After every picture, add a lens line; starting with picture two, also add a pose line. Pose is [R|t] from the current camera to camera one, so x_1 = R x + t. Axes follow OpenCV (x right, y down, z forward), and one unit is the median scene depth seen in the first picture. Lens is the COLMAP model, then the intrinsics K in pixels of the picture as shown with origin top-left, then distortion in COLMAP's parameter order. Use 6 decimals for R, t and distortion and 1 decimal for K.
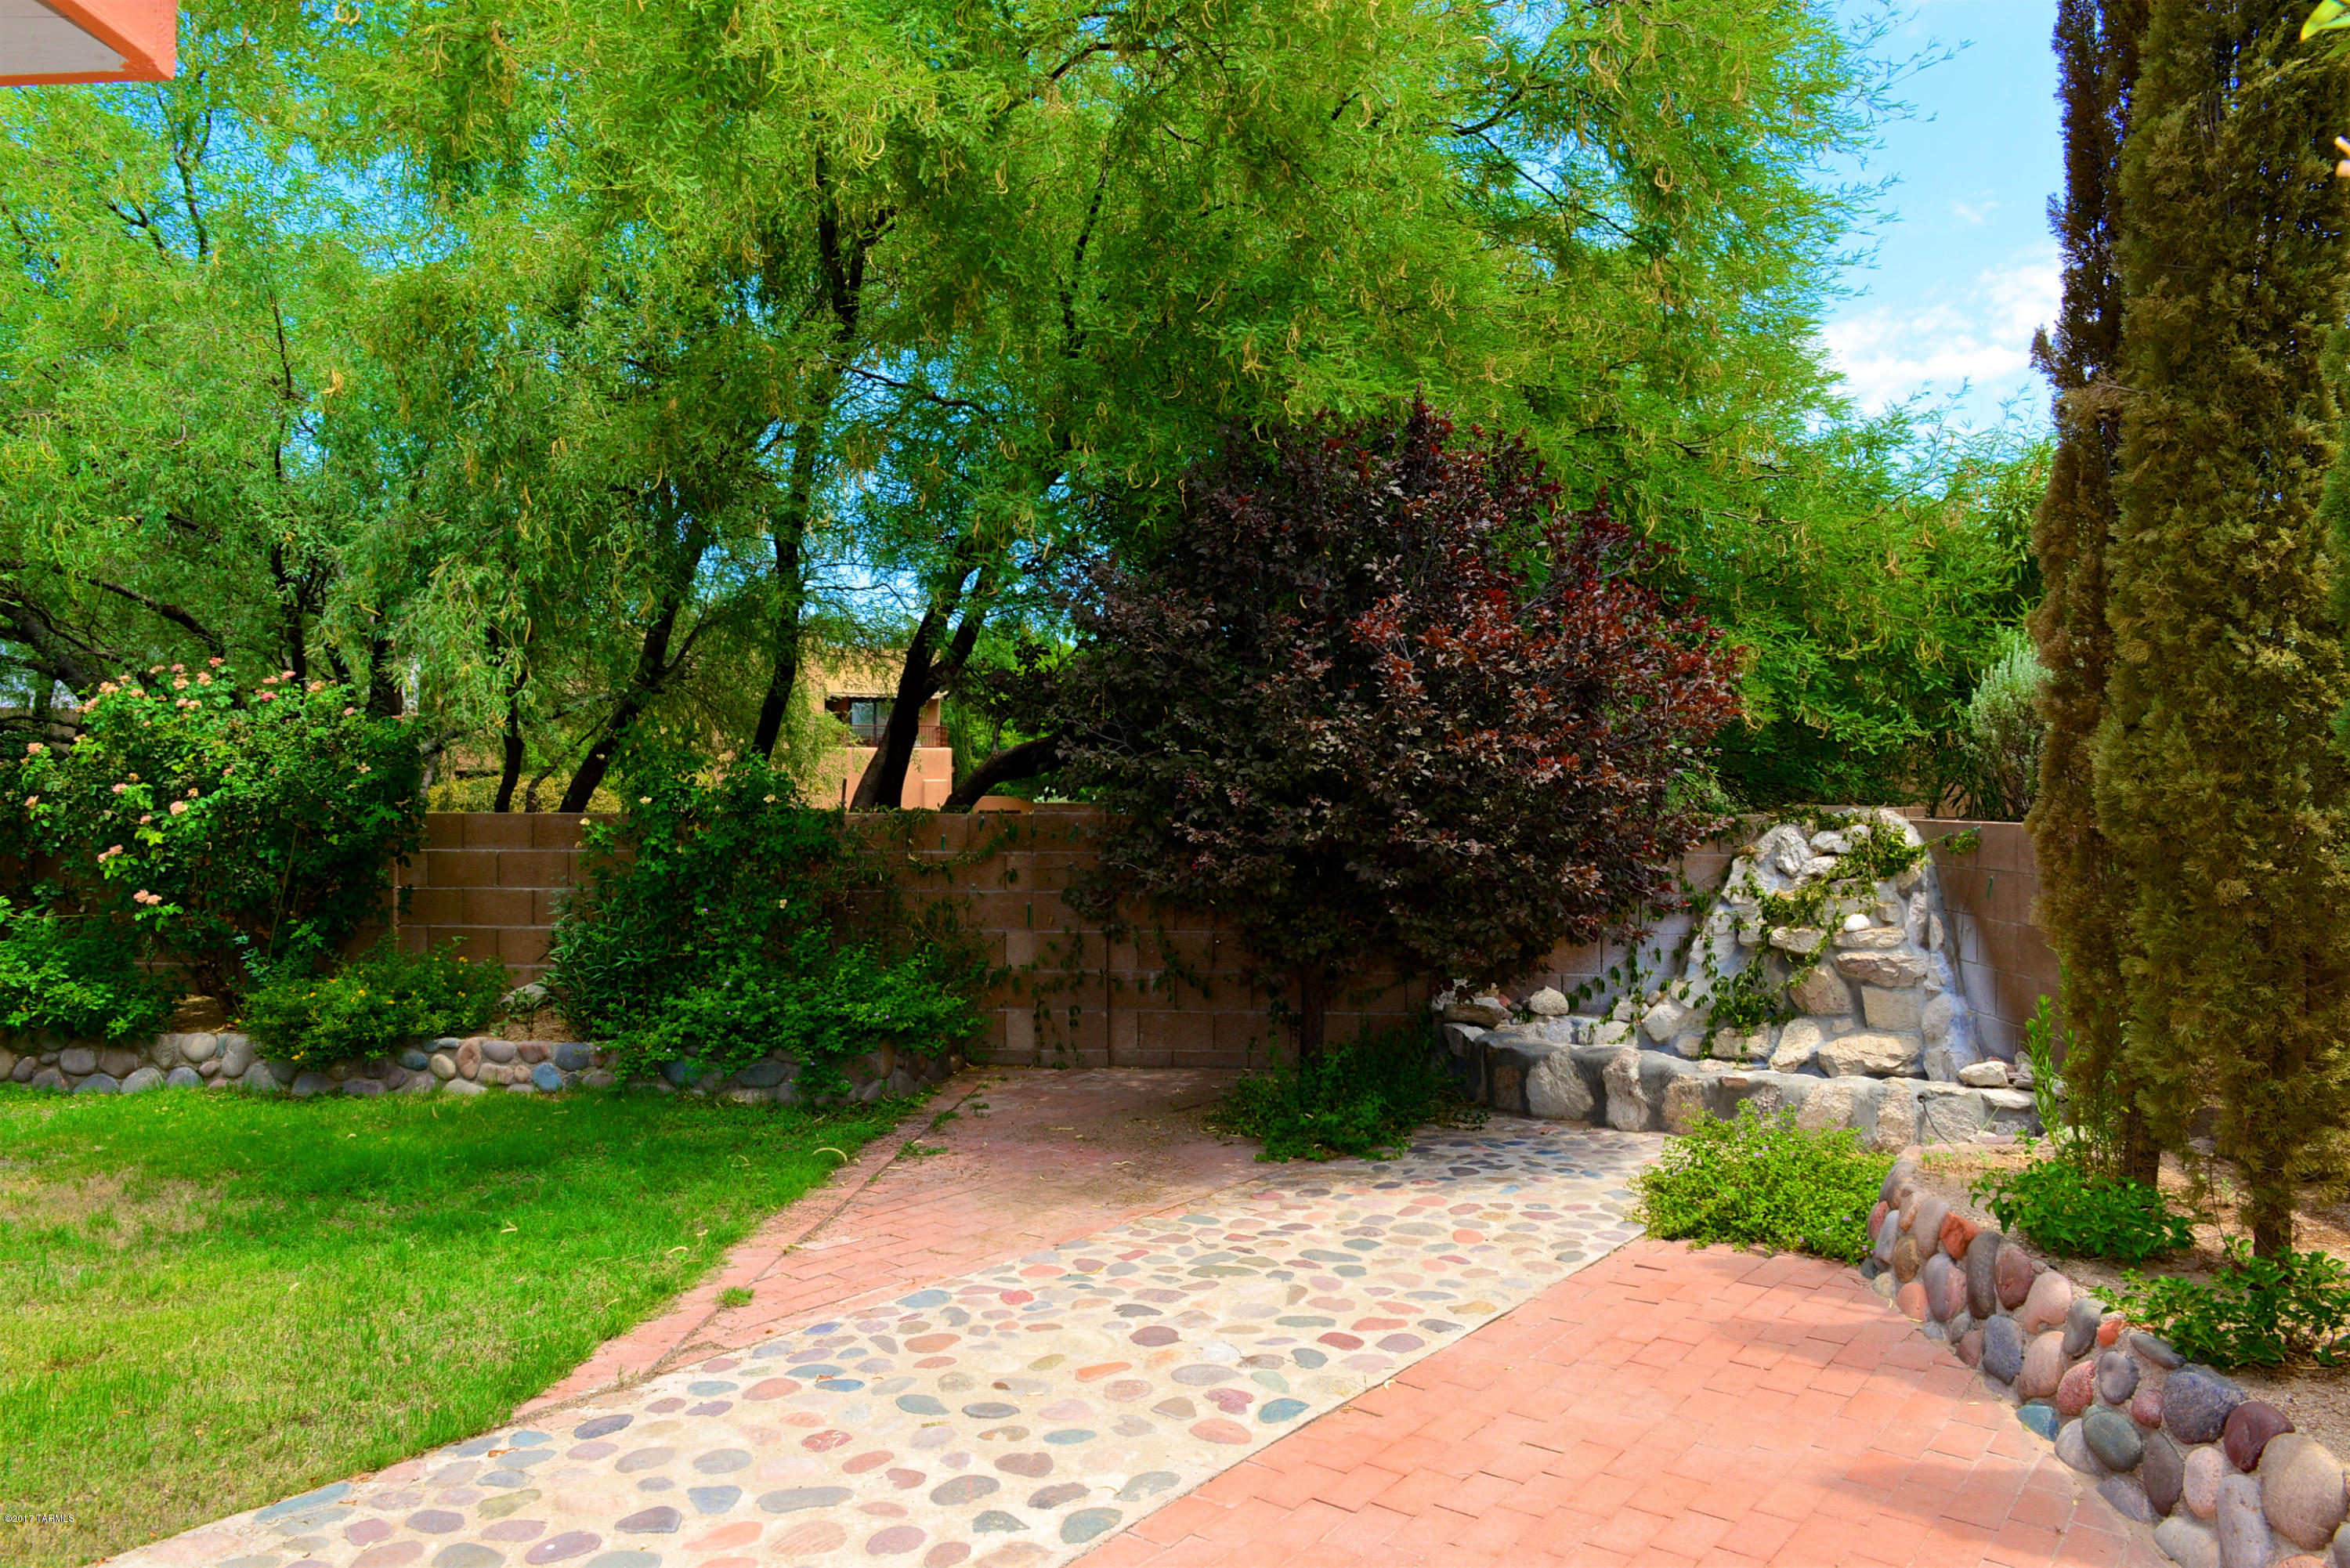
lens RADIAL K [[1607.9, 0, 1184.2], [0, 1607.9, 788.1], [0, 0, 1]] dist [-0.009609, -0.004983]
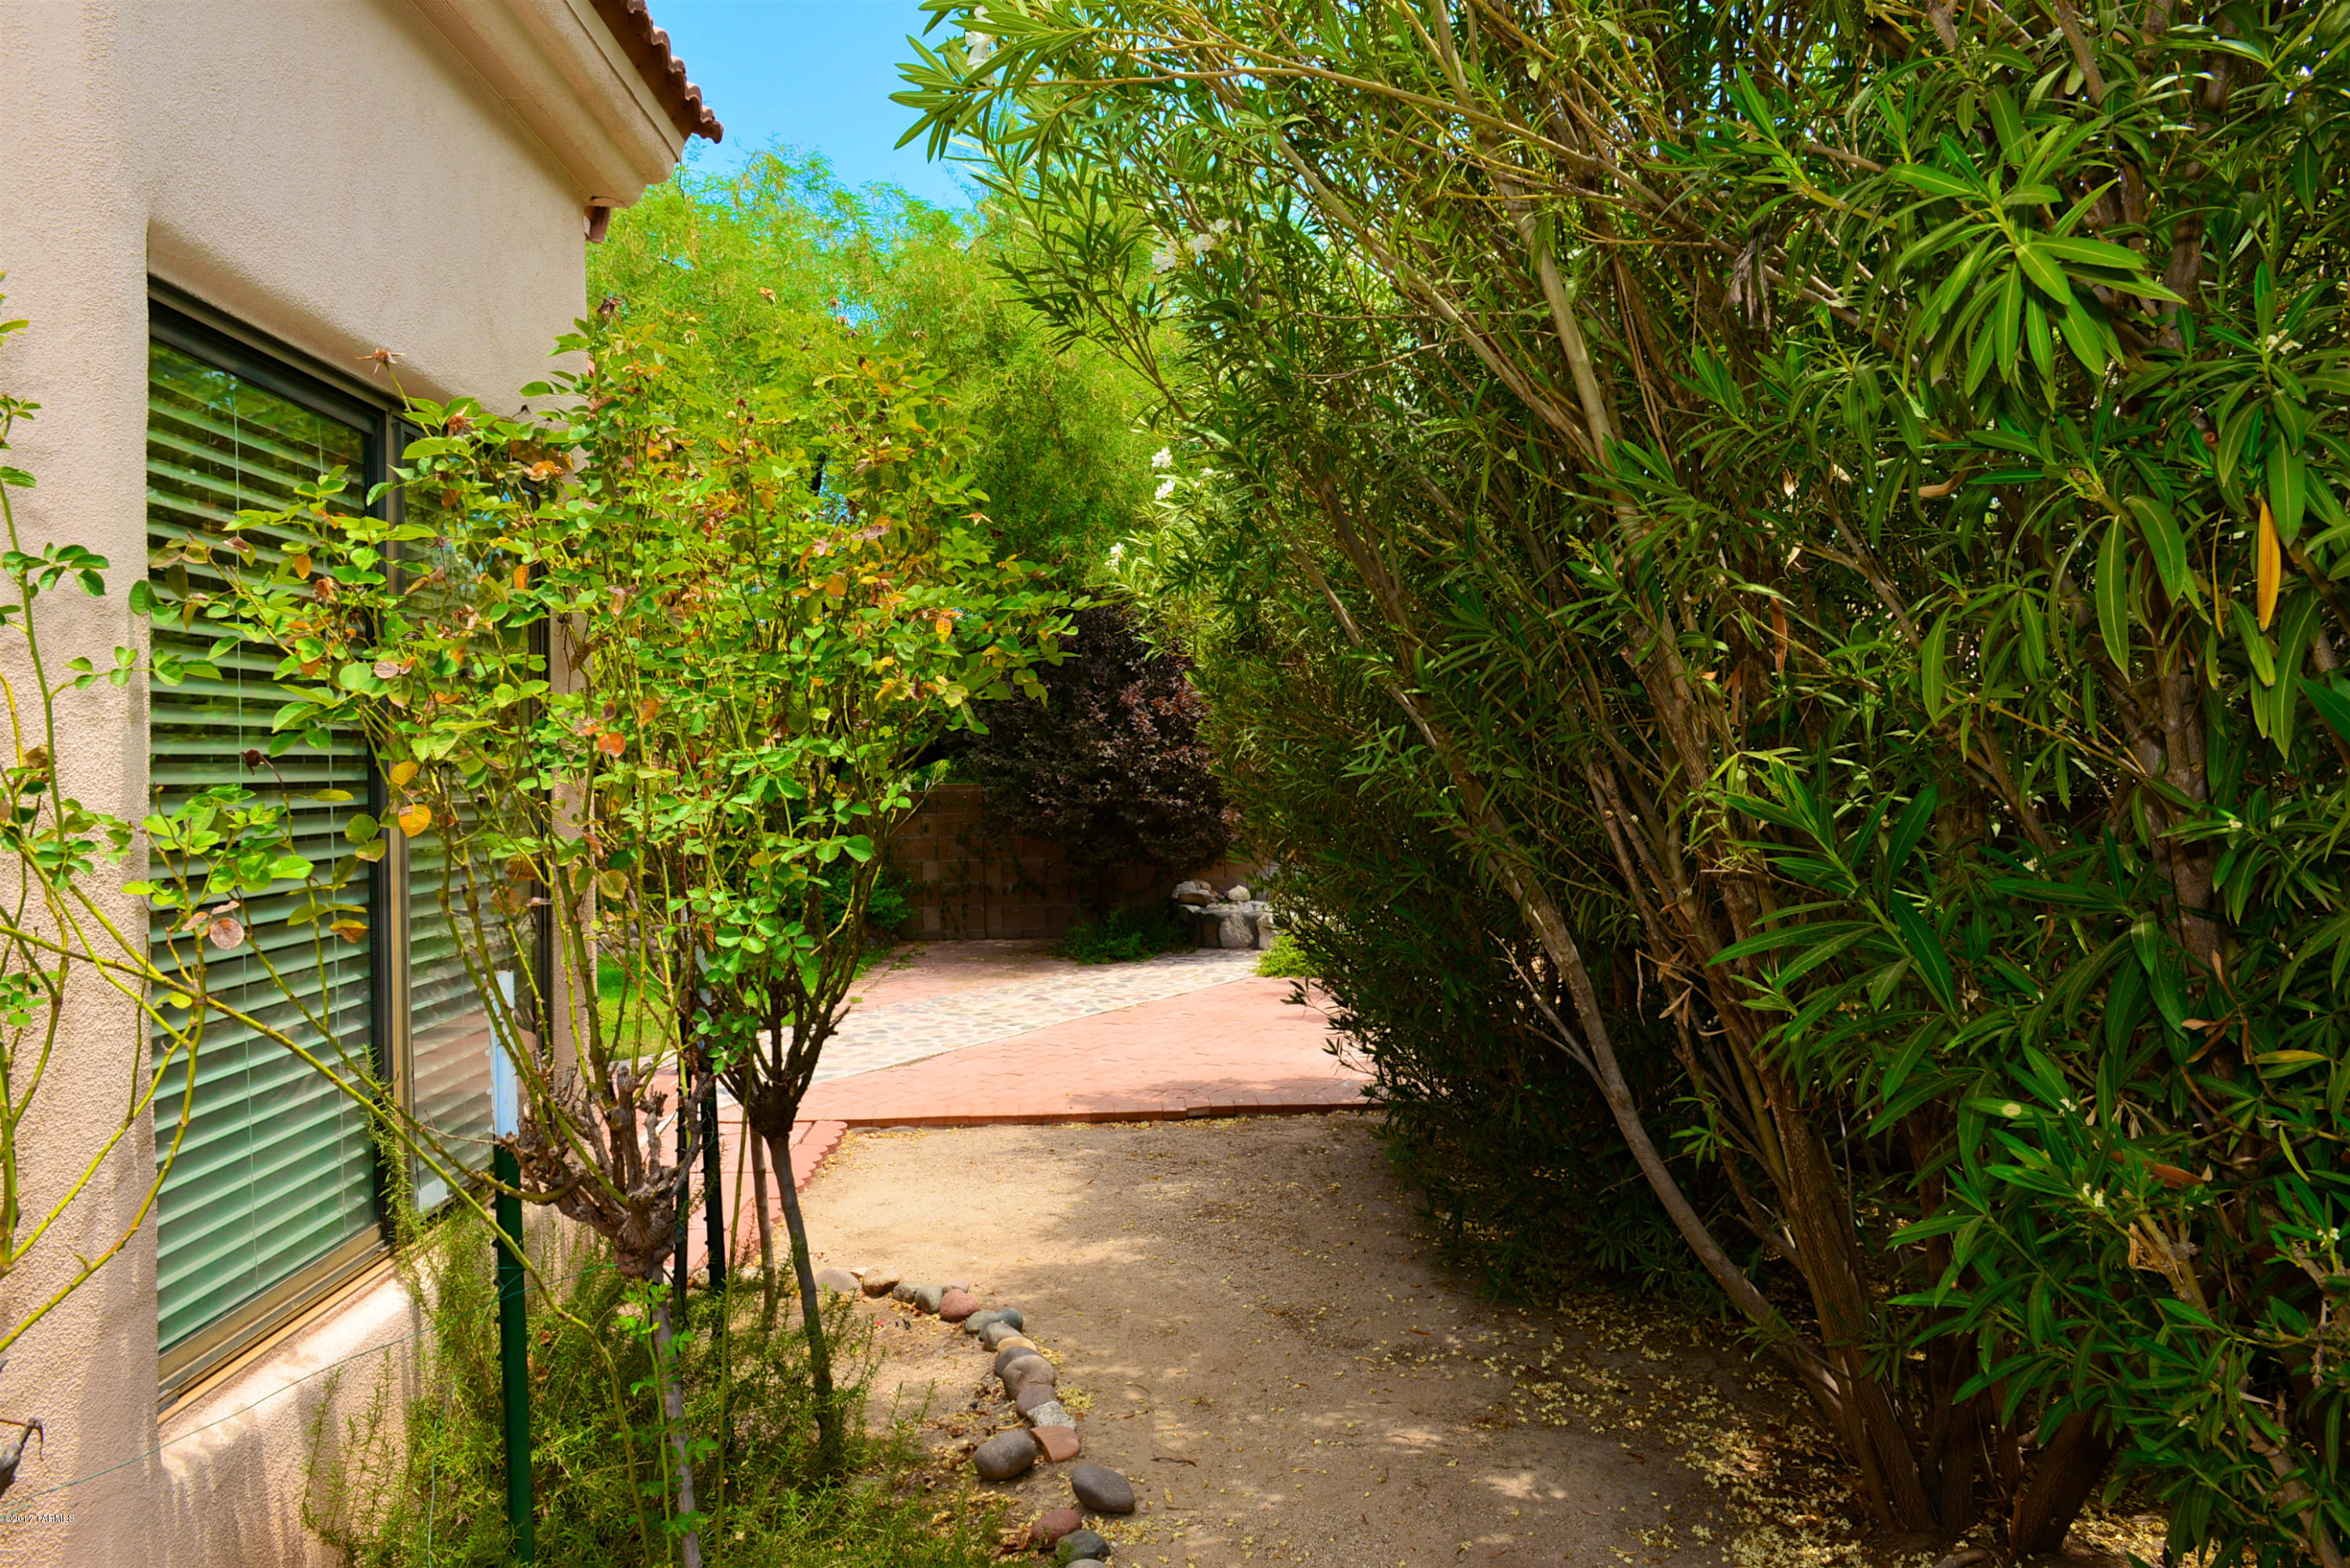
lens RADIAL K [[1607.9, 0, 1177.0], [0, 1607.9, 781.0], [0, 0, 1]] dist [-0.009609, -0.004983]
pose [[0.992252, -0.020203, 0.122592, -0.071065], [0.019002, 0.999759, 0.010965, -0.012881], [-0.122784, -0.008551, 0.992397, -0.988095]]
